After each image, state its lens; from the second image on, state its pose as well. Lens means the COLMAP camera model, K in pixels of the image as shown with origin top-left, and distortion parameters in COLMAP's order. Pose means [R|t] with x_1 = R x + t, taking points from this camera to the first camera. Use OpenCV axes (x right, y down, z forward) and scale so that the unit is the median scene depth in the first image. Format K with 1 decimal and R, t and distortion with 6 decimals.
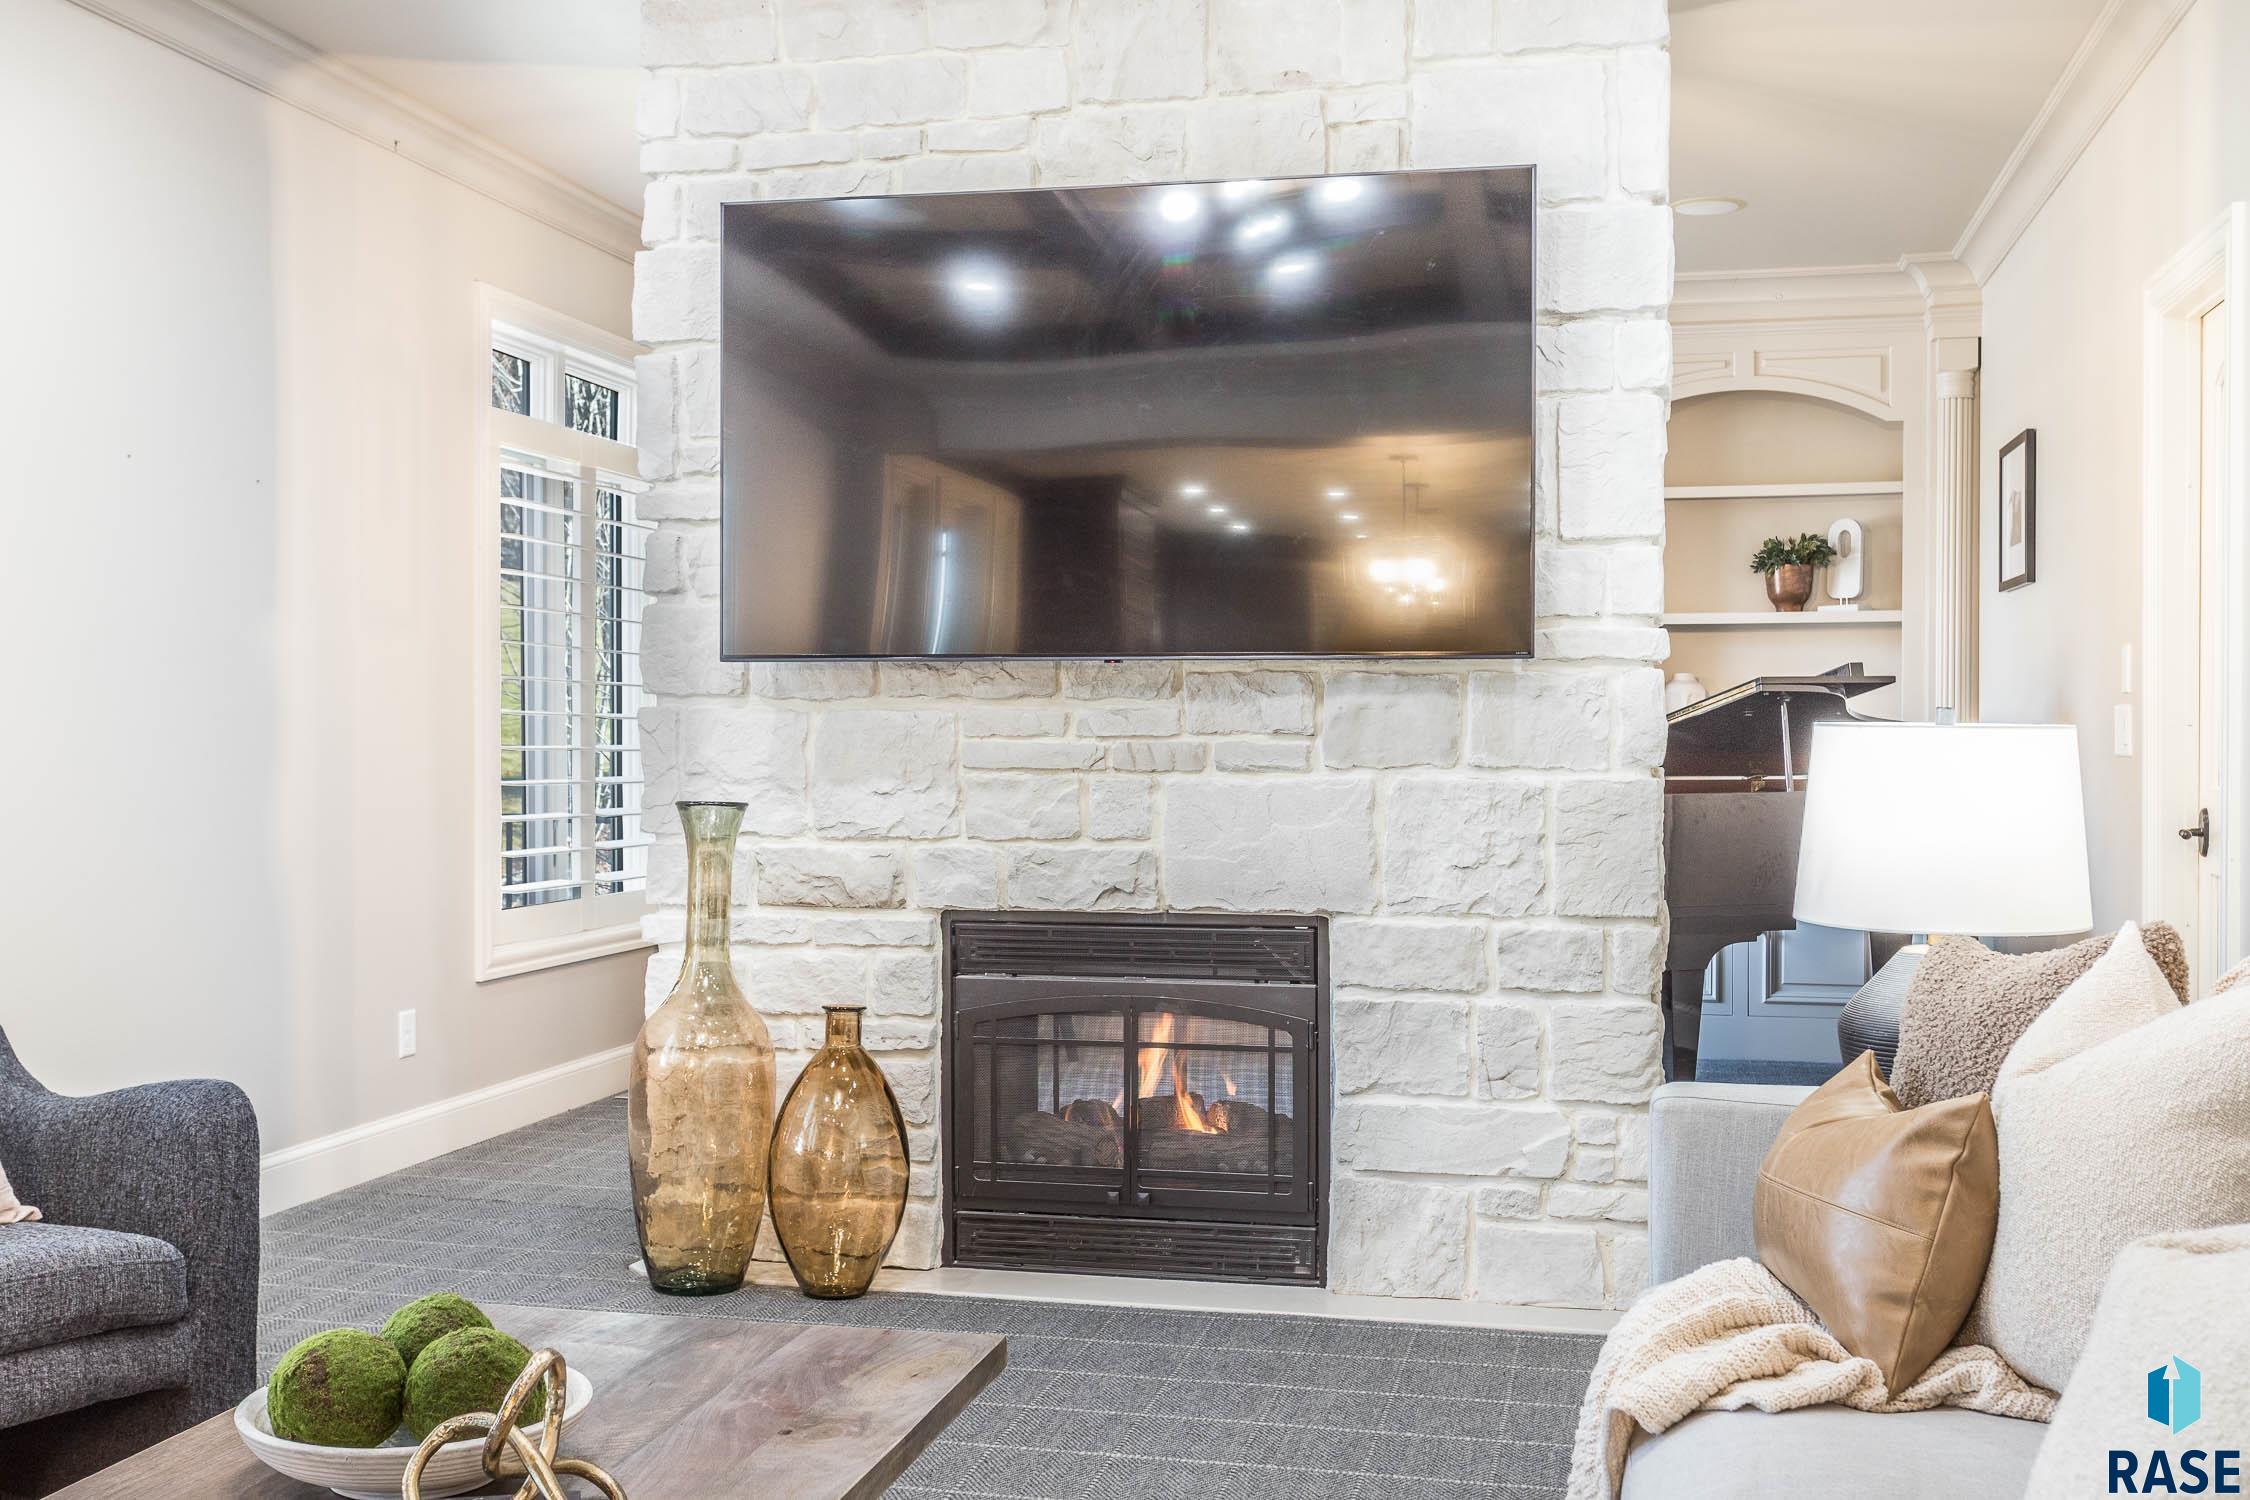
lens RADIAL K [[2251.5, 0, 1122.8], [0, 2251.5, 749.3], [0, 0, 1]] dist [-0.003048, 0.000000]
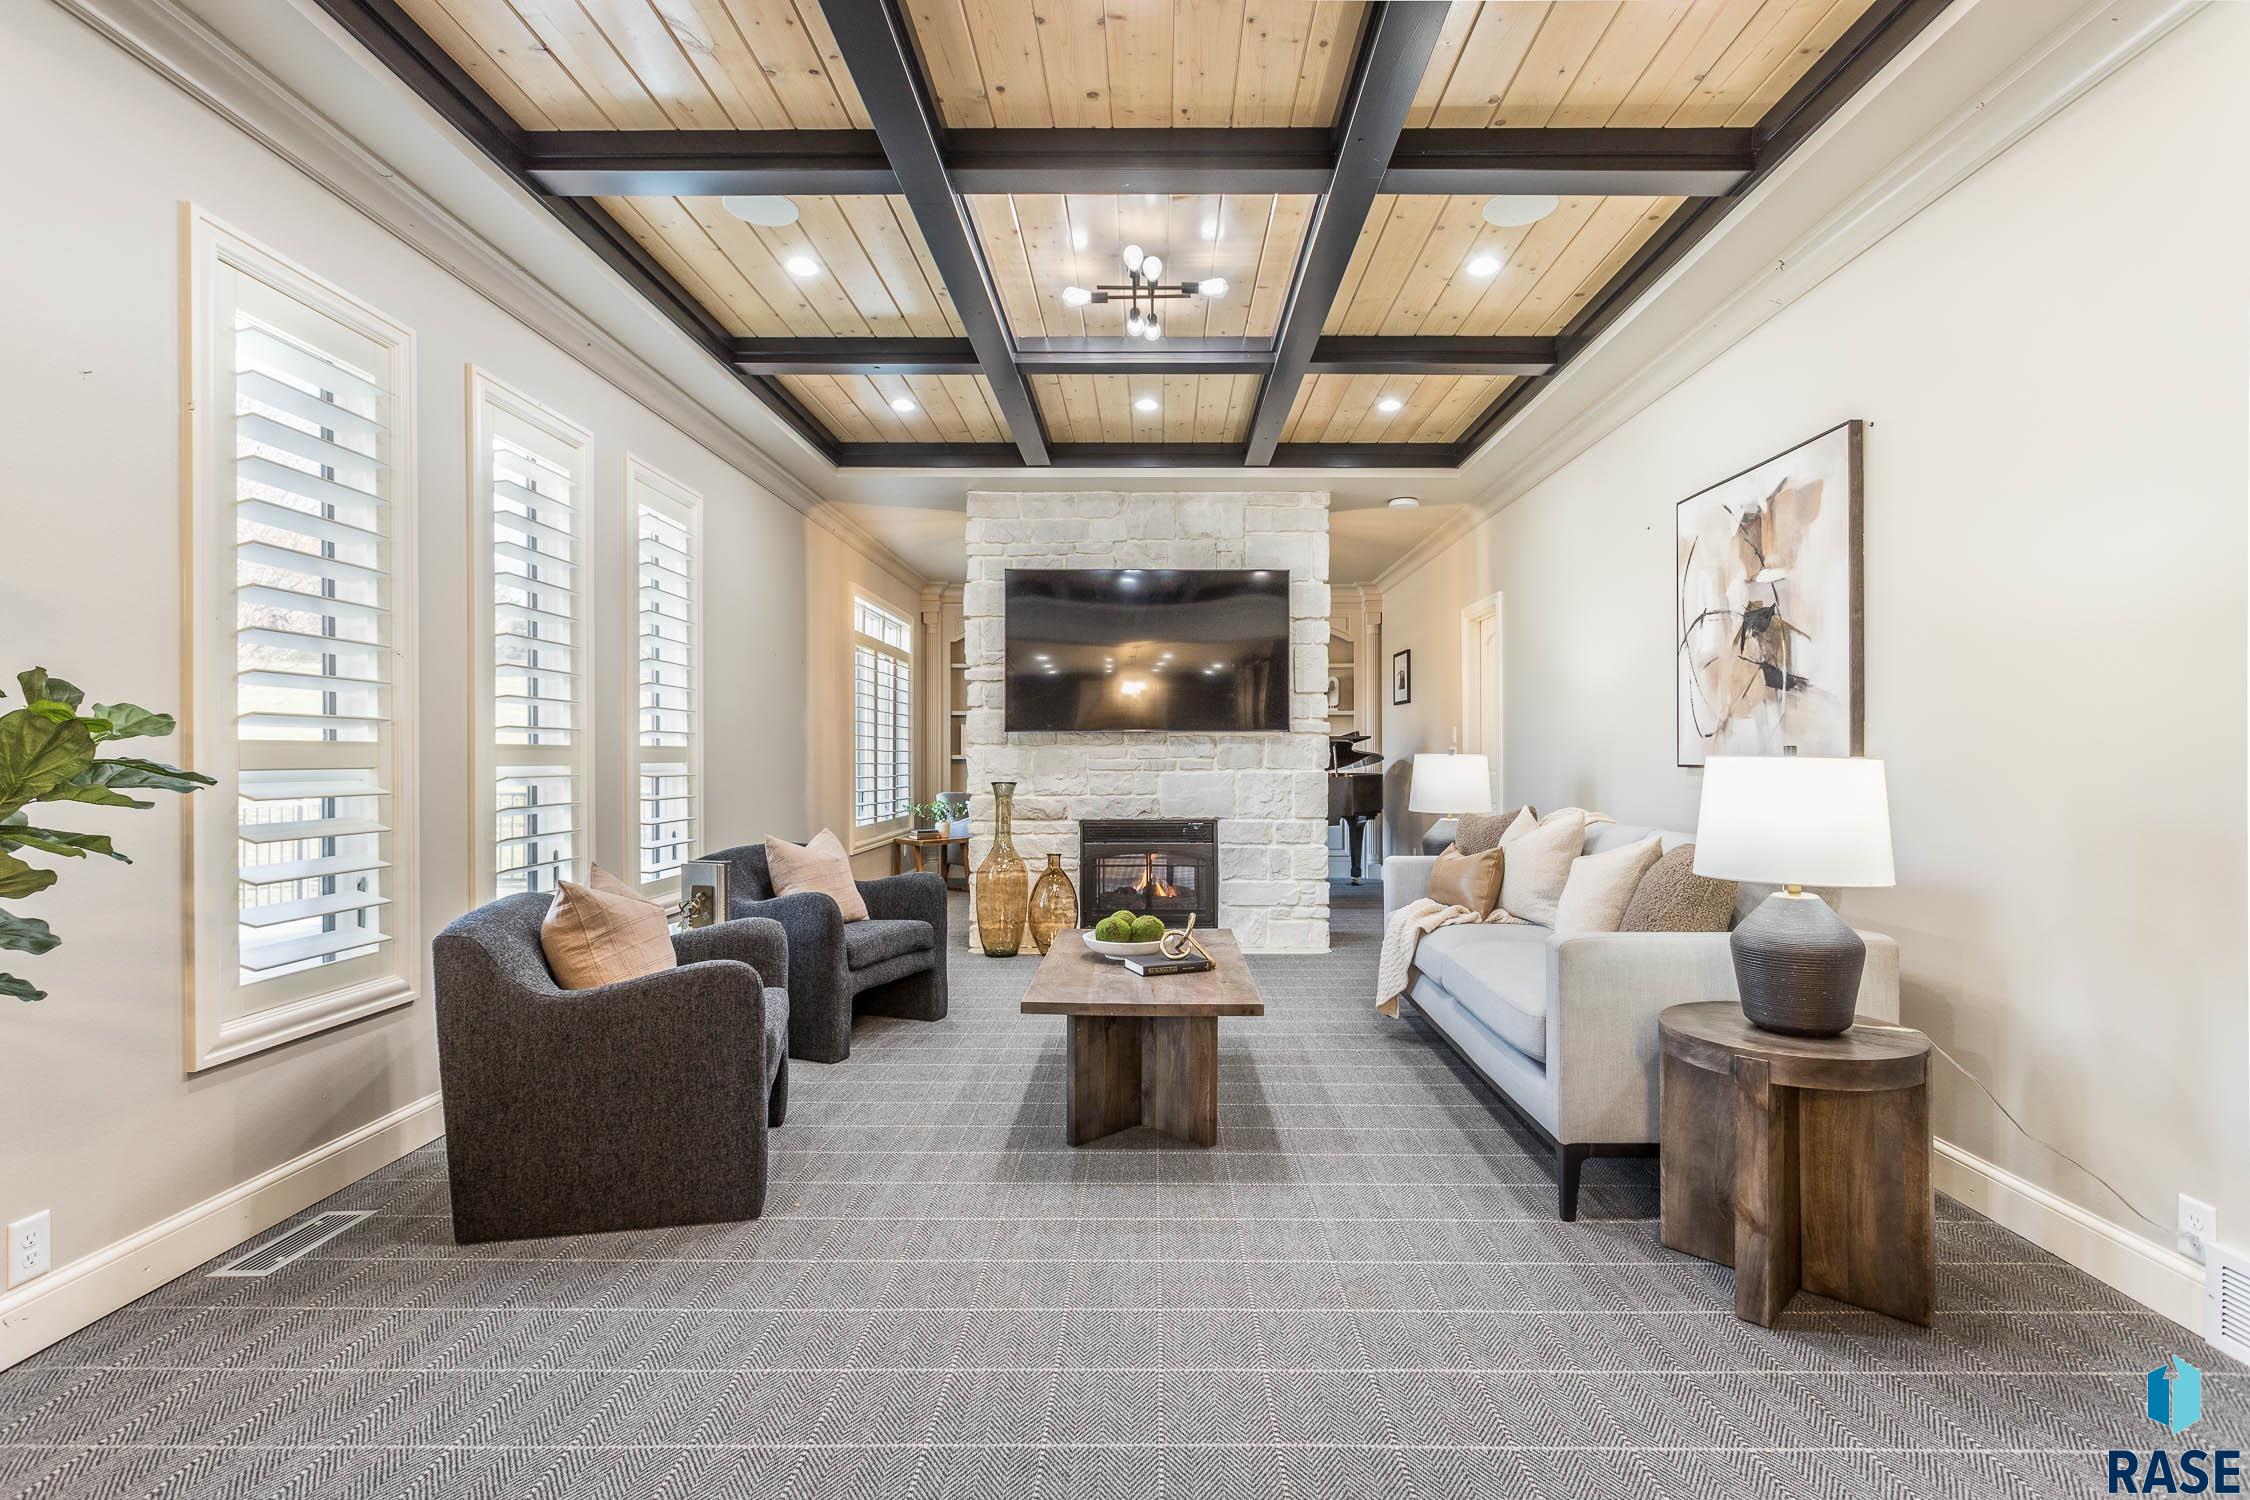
lens RADIAL K [[1074.7, 0, 1132.3], [0, 1074.7, 753.9], [0, 0, 1]] dist [-0.002775, -0.000364]
pose [[0.976743, -0.002771, 0.214394, -0.316030], [0.005291, 0.999923, -0.011182, 0.003702], [-0.214346, 0.012056, 0.976683, -0.345315]]
